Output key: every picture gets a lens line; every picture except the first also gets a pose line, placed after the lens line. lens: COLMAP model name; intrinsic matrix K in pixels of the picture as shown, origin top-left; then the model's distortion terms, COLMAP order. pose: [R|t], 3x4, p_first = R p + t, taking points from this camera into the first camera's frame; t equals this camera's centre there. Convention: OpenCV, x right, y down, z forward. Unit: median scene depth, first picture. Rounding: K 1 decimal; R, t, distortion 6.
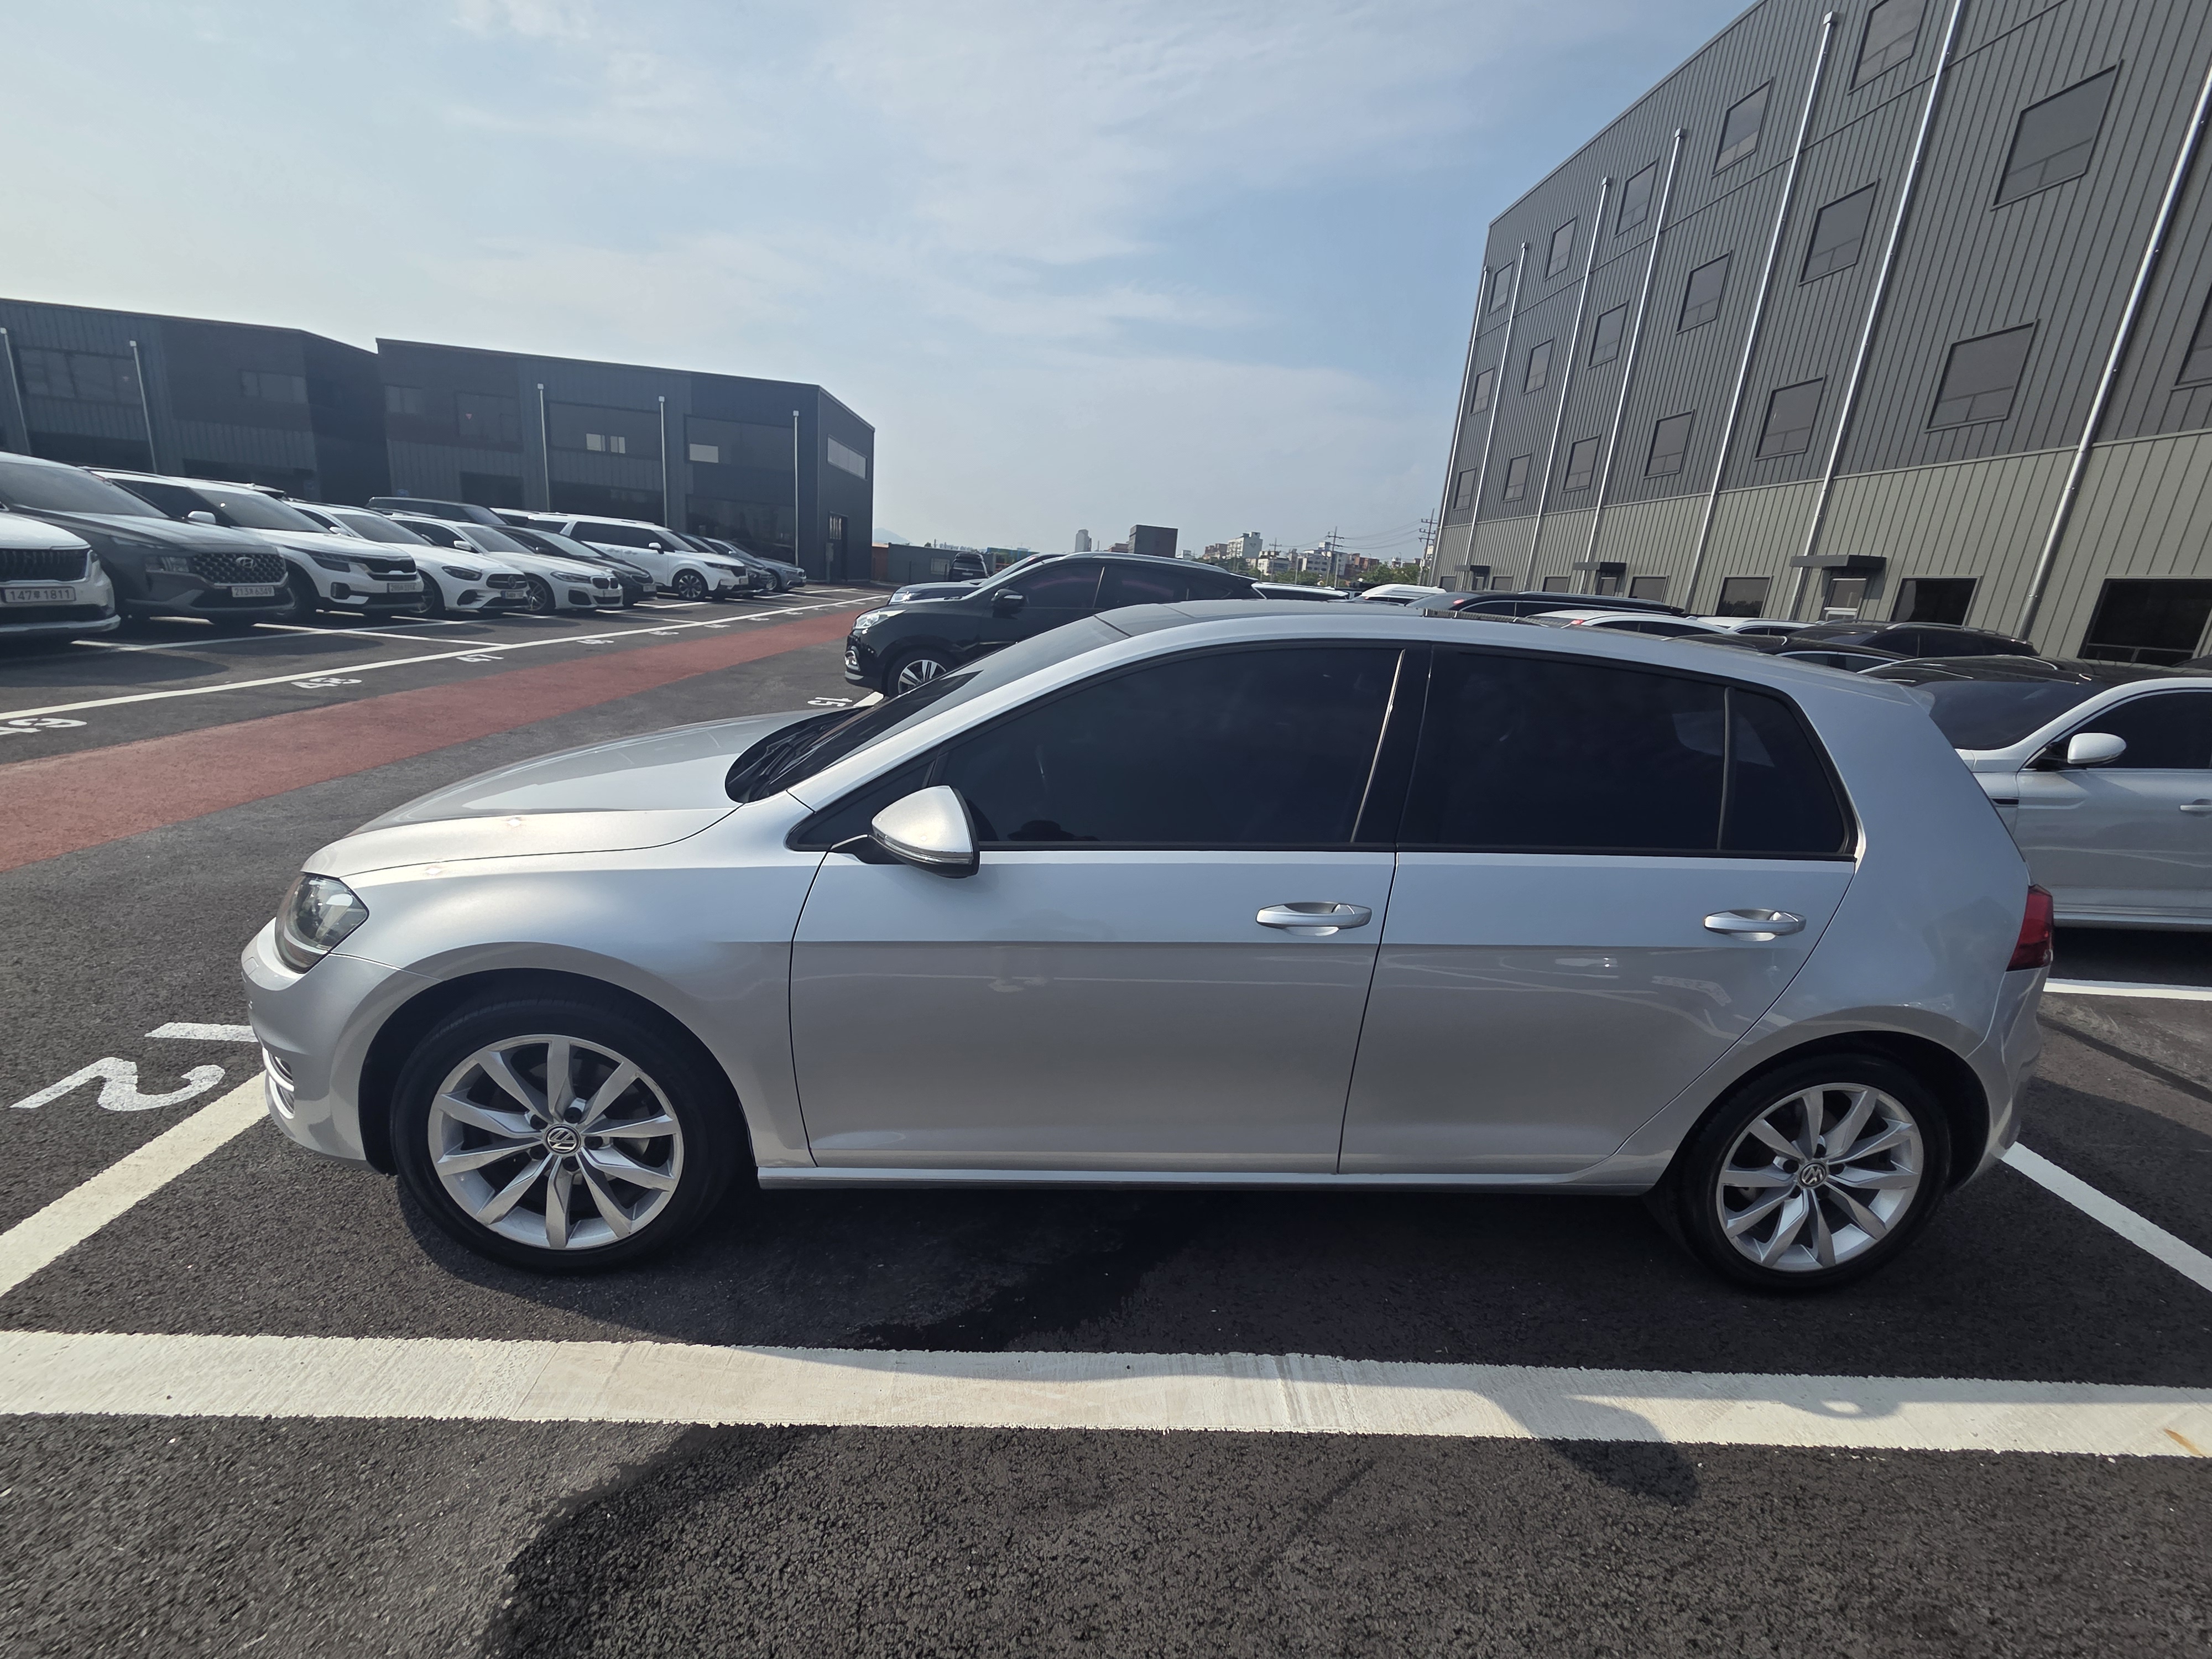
lens RADIAL K [[921.6, 0, 1133.4], [0, 921.6, 806.3], [0, 0, 1]] dist [0.000473, 0.003136]
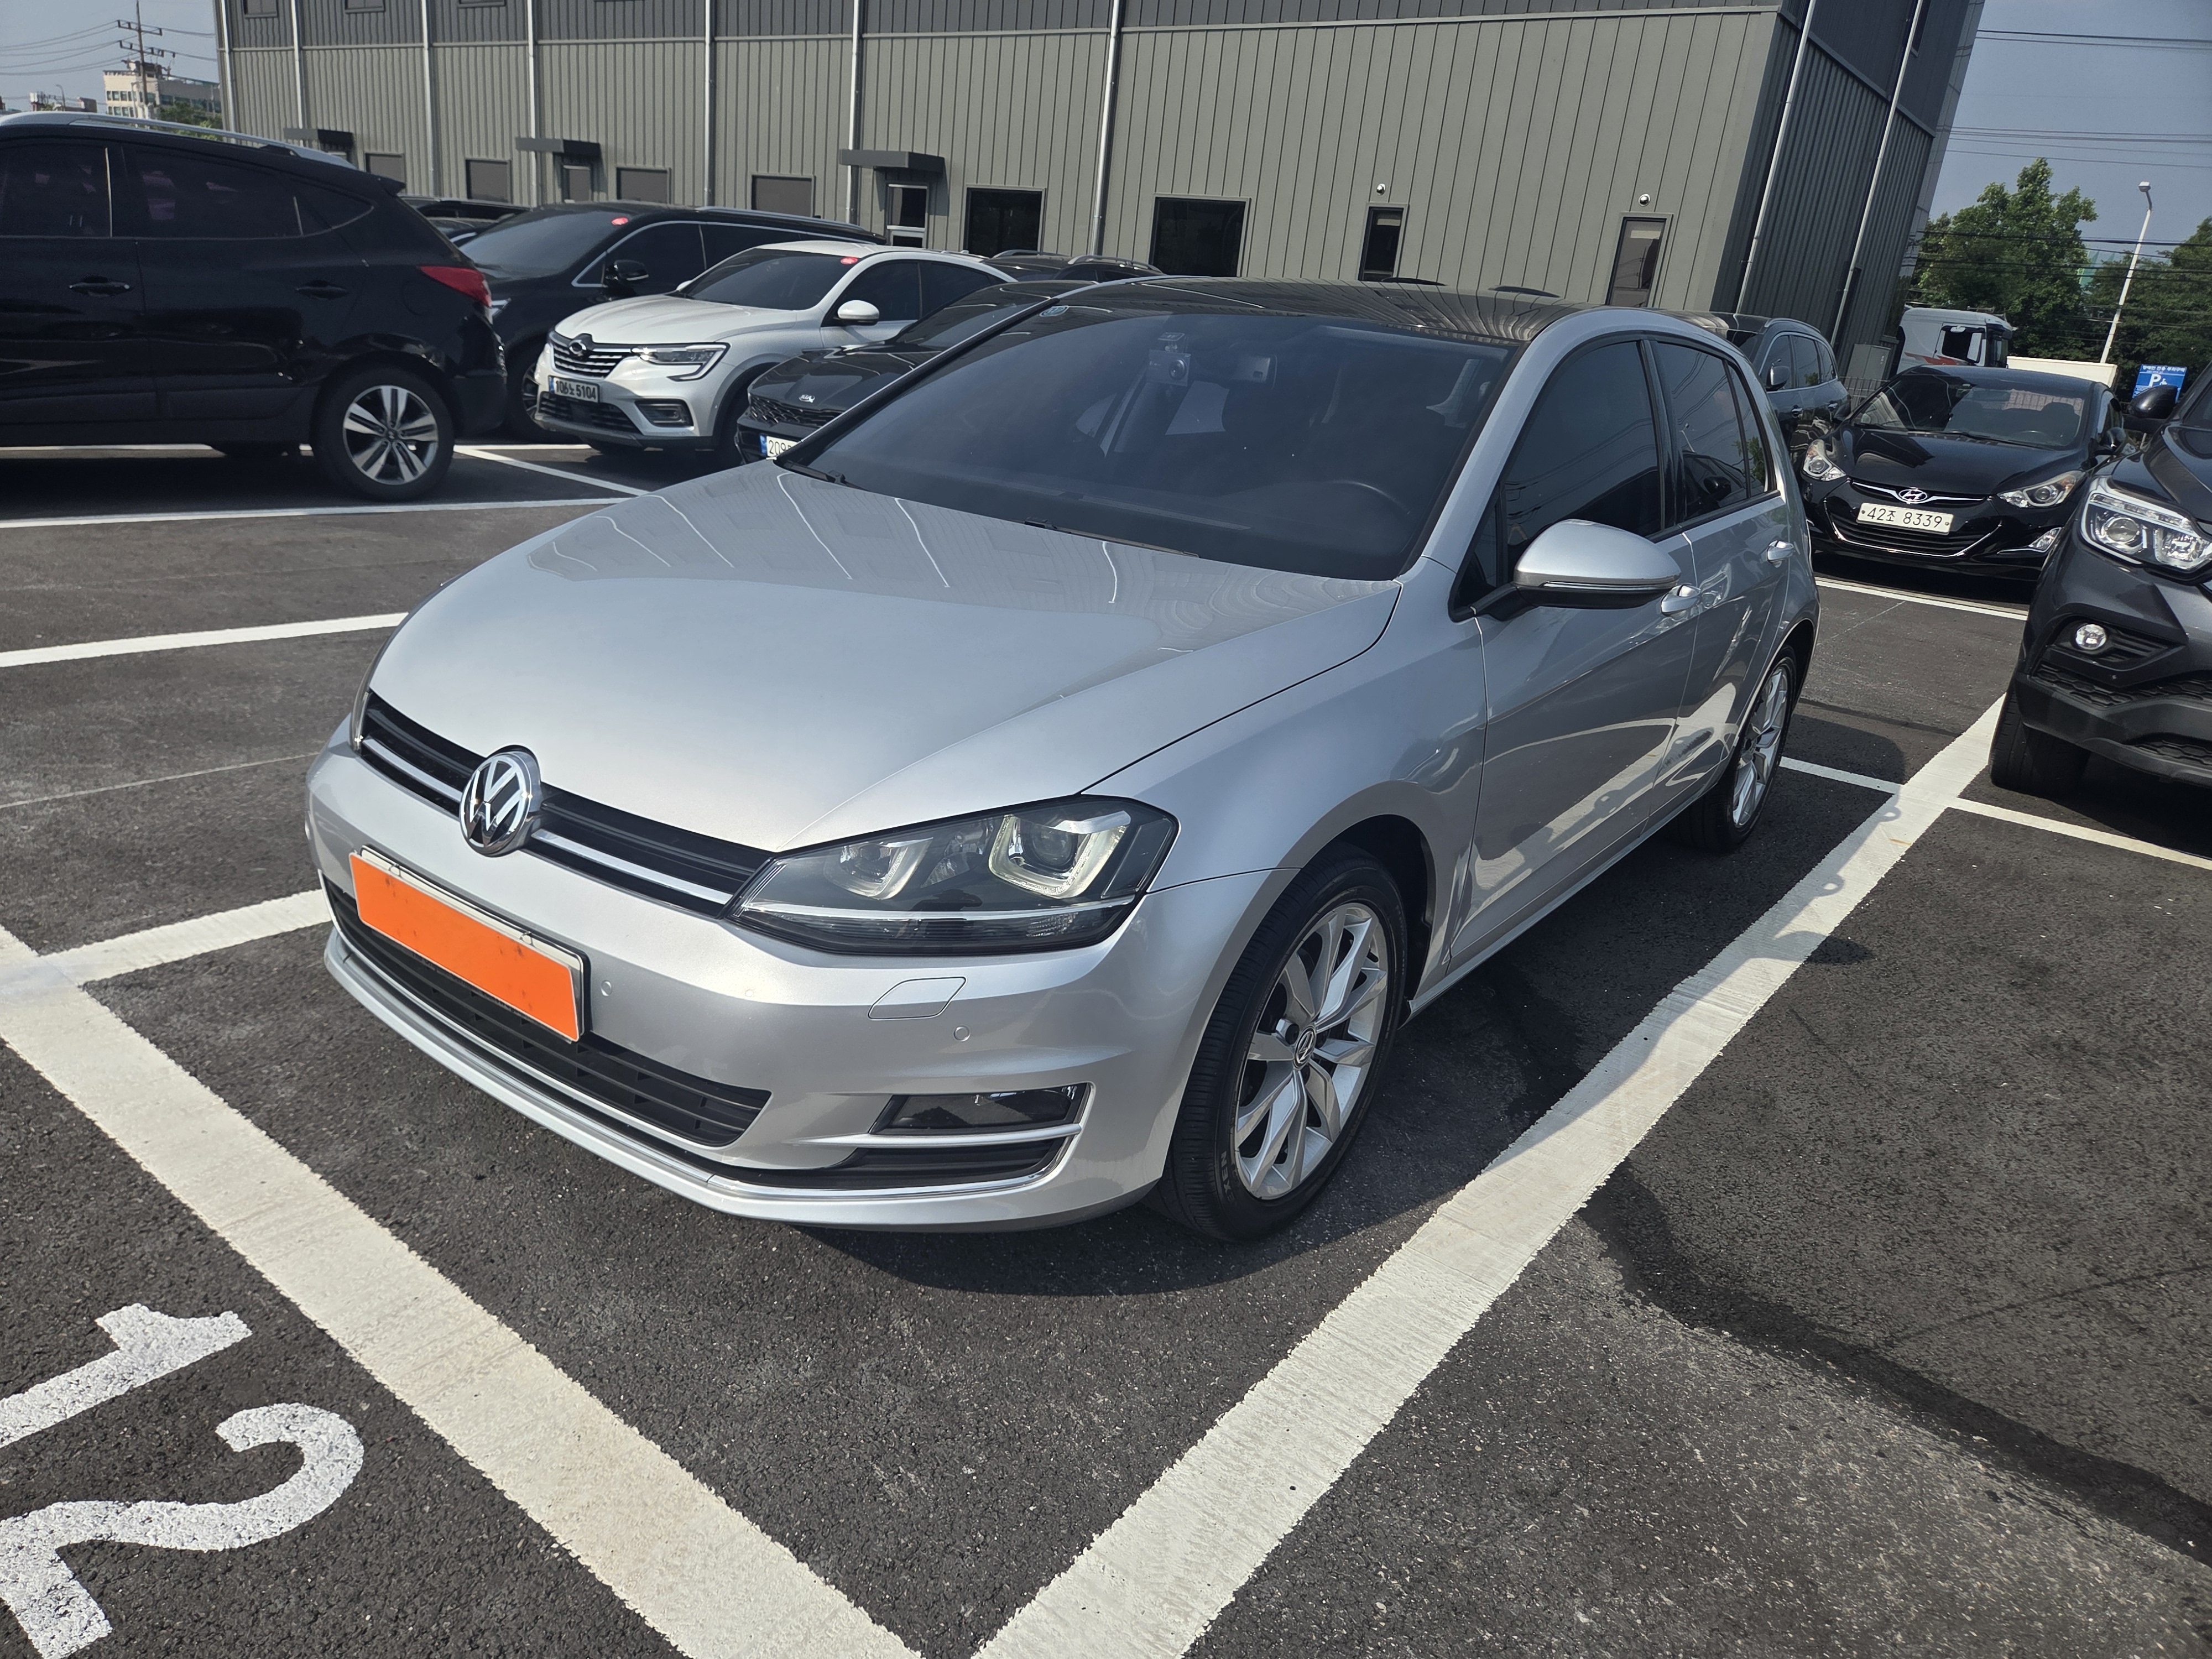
lens RADIAL K [[1480.1, 0, 1087.2], [0, 1480.1, 836.8], [0, 0, 1]] dist [0.007210, 0.046732]
pose [[0.665780, -0.279894, 0.691662, -0.134274], [0.145151, 0.957852, 0.247893, -0.013884], [-0.731894, -0.064647, 0.678345, 0.024391]]
